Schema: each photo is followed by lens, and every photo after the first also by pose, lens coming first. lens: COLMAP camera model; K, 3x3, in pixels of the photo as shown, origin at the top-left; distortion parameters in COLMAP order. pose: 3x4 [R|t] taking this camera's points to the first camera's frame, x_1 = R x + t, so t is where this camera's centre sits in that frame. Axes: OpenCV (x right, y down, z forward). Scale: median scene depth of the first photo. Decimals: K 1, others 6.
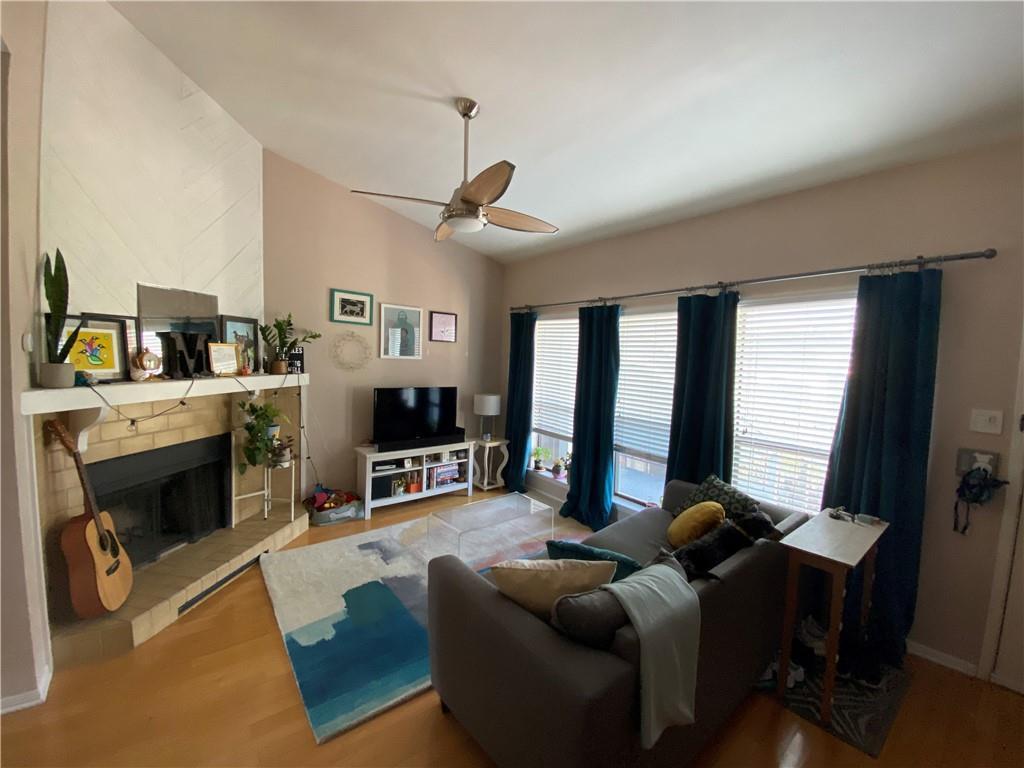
lens RADIAL K [[408.2, 0, 515.8], [0, 408.2, 384.1], [0, 0, 1]] dist [0.067527, -0.041711]
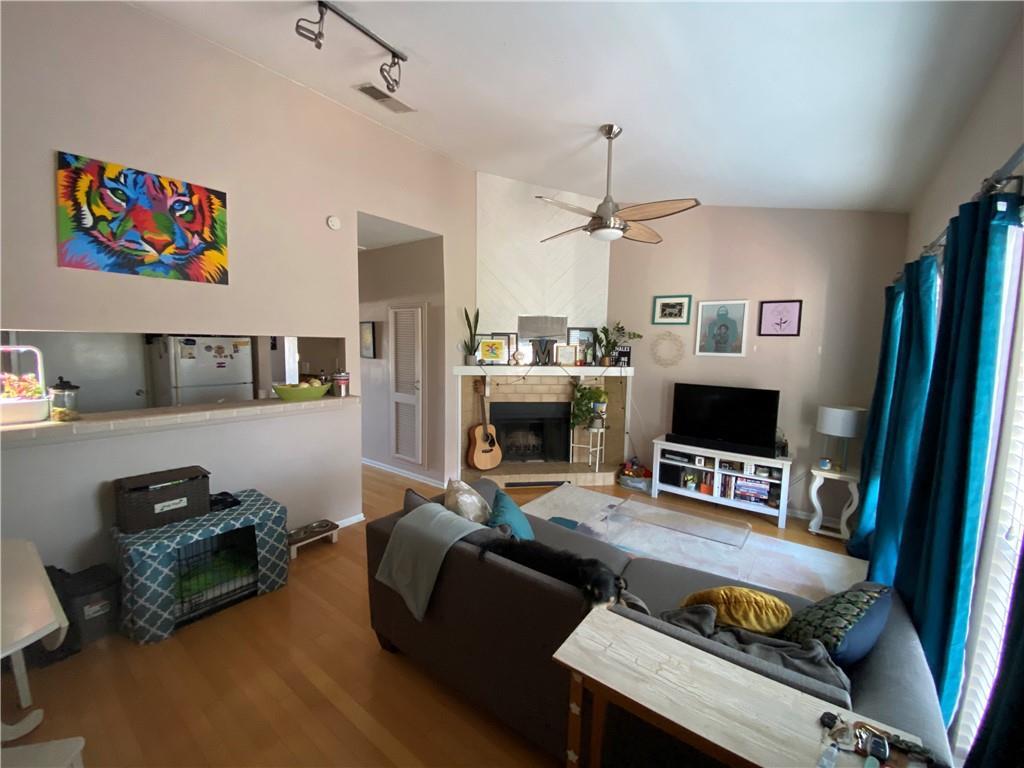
lens RADIAL K [[408.2, 0, 515.8], [0, 408.2, 384.1], [0, 0, 1]] dist [0.067527, -0.041711]
pose [[0.260397, 0.070650, -0.962913, 0.599930], [-0.073149, 0.995896, 0.053289, -0.014101], [0.962727, 0.056560, 0.264497, 0.315264]]
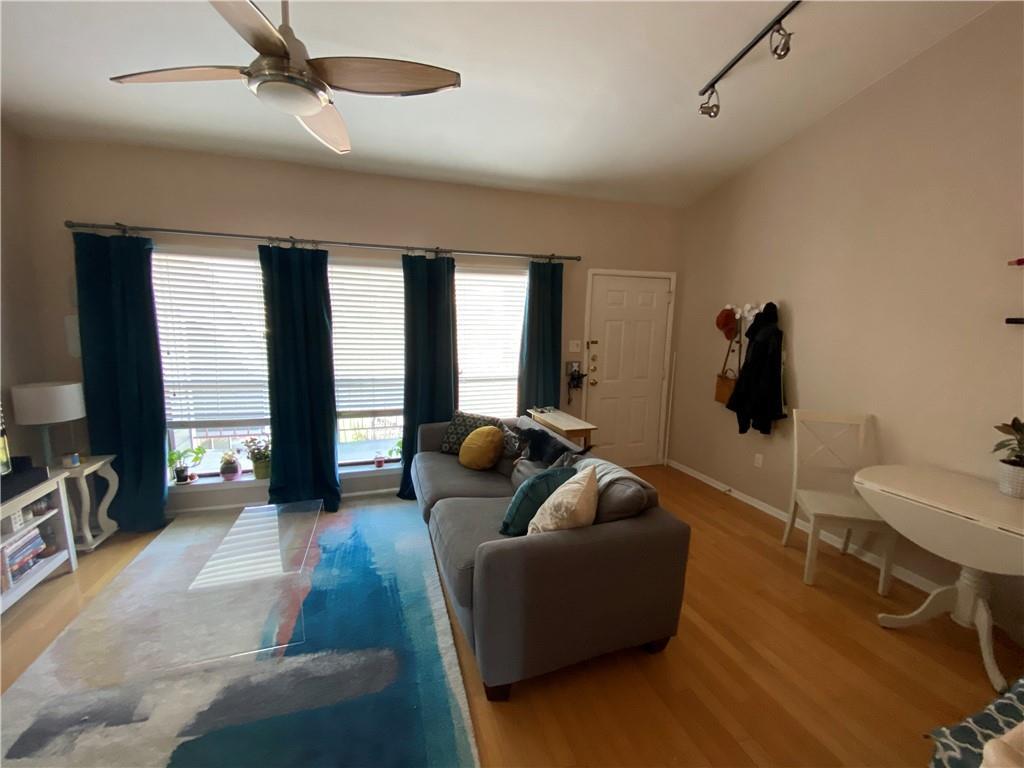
lens RADIAL K [[408.2, 0, 515.8], [0, 408.2, 384.1], [0, 0, 1]] dist [0.067527, -0.041711]
pose [[0.371928, -0.169842, 0.912592, -0.416494], [0.058683, 0.985454, 0.159486, -0.032183], [-0.926405, -0.005763, 0.376485, 0.285300]]
